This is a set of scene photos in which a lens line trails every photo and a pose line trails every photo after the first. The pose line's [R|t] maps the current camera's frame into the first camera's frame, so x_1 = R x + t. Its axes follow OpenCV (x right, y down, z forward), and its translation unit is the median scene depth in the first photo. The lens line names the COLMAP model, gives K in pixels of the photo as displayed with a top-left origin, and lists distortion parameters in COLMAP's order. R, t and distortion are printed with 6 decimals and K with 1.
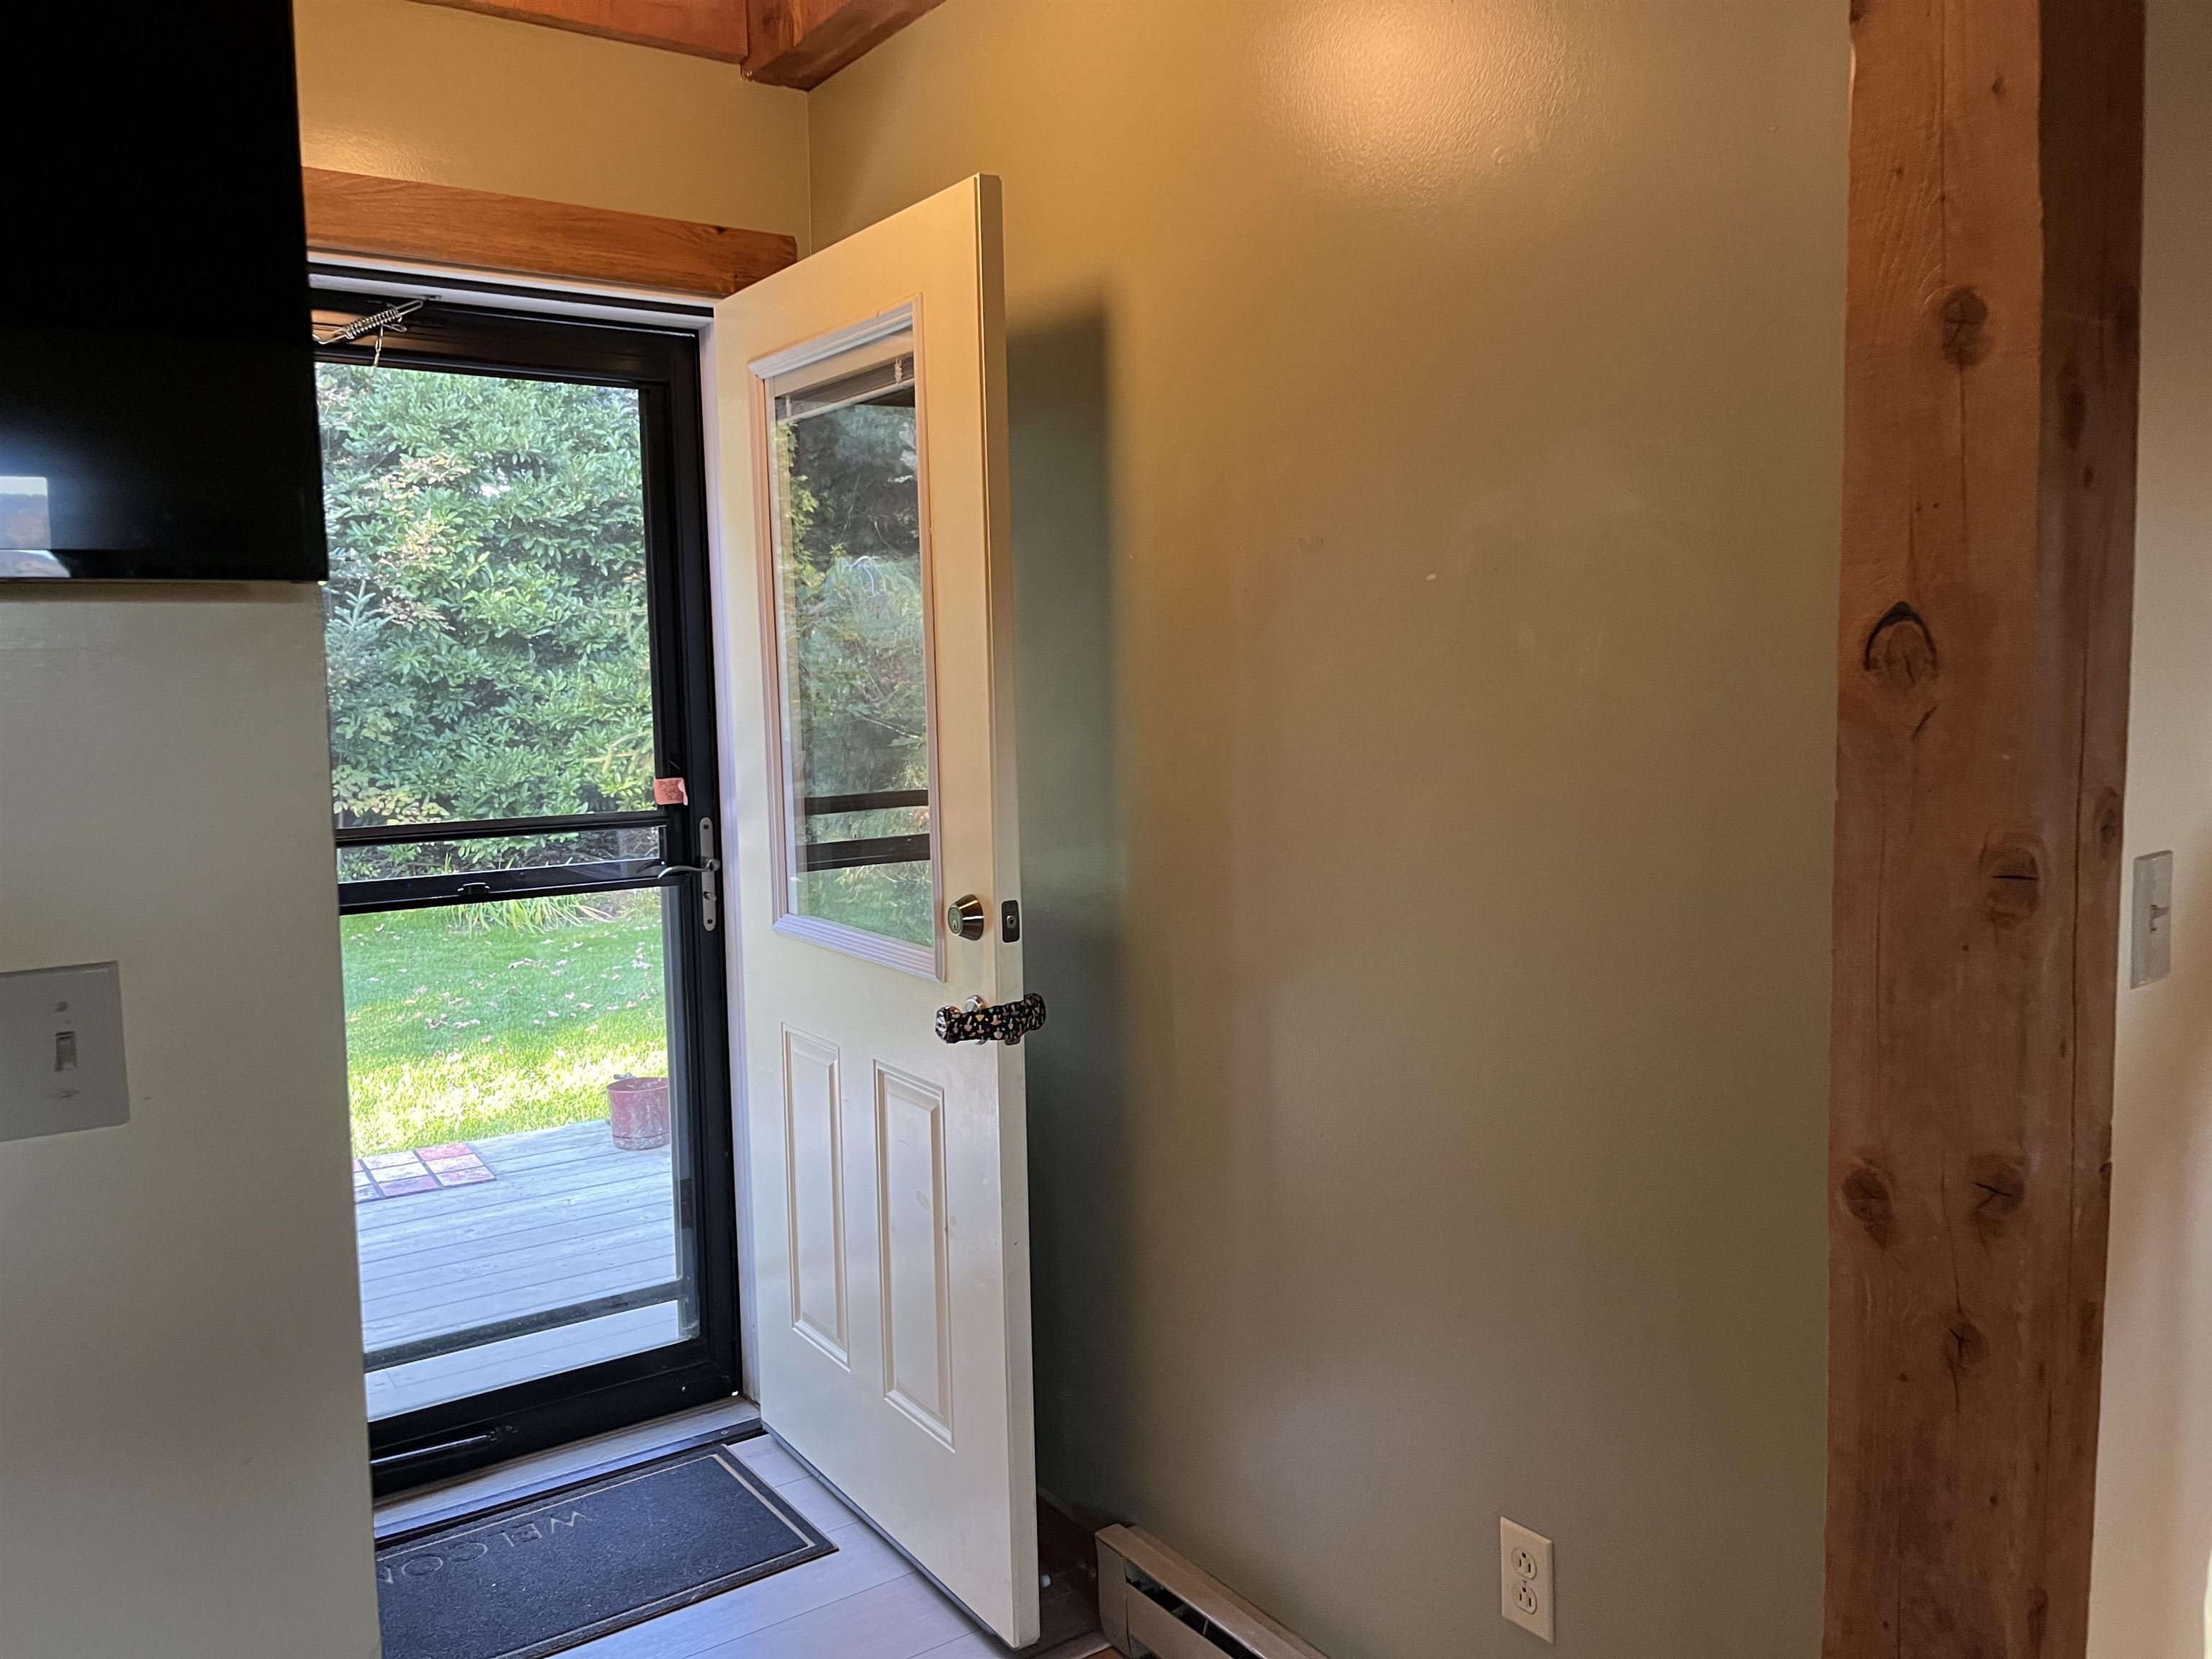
lens RADIAL K [[1701.6, 0, 1106.0], [0, 1701.6, 829.5], [0, 0, 1]] dist [0.000924, 0.001776]
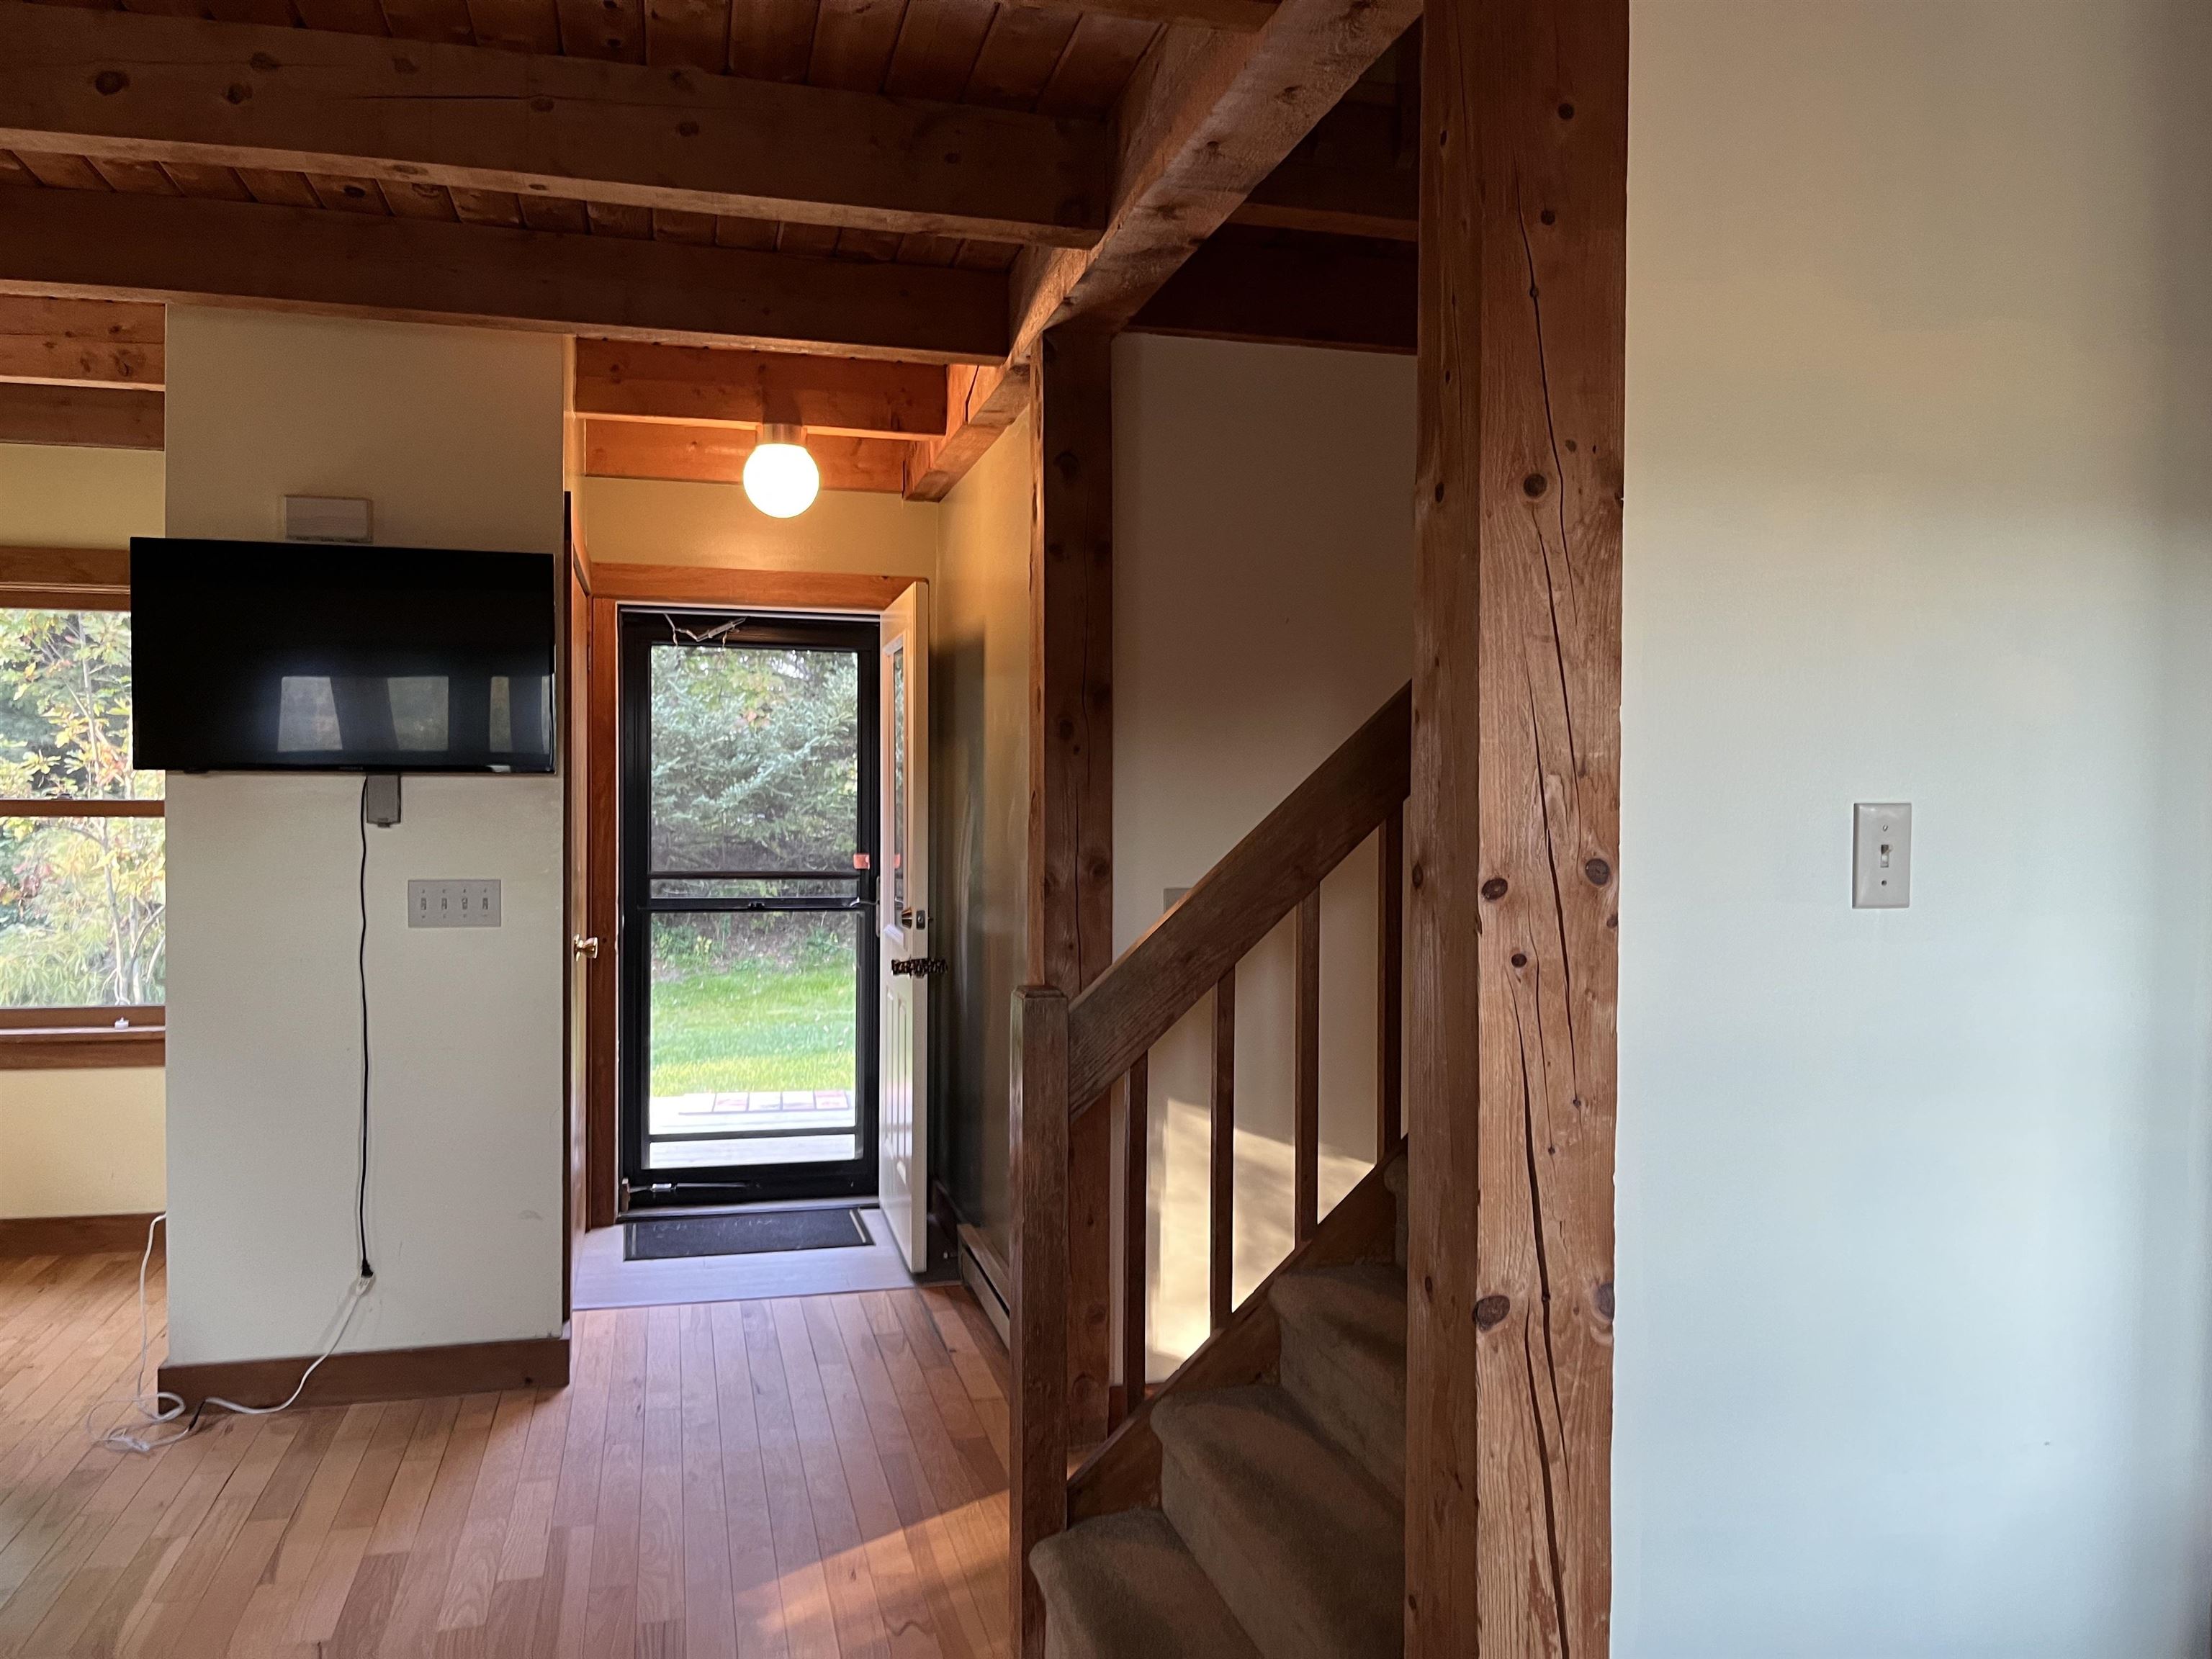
lens RADIAL K [[1701.6, 0, 1106.0], [0, 1701.6, 829.5], [0, 0, 1]] dist [0.000924, 0.001776]
pose [[0.935844, 0.034525, -0.350718, 0.728977], [-0.059194, 0.996450, -0.059860, 0.043985], [0.347406, 0.076780, 0.934566, -0.747968]]
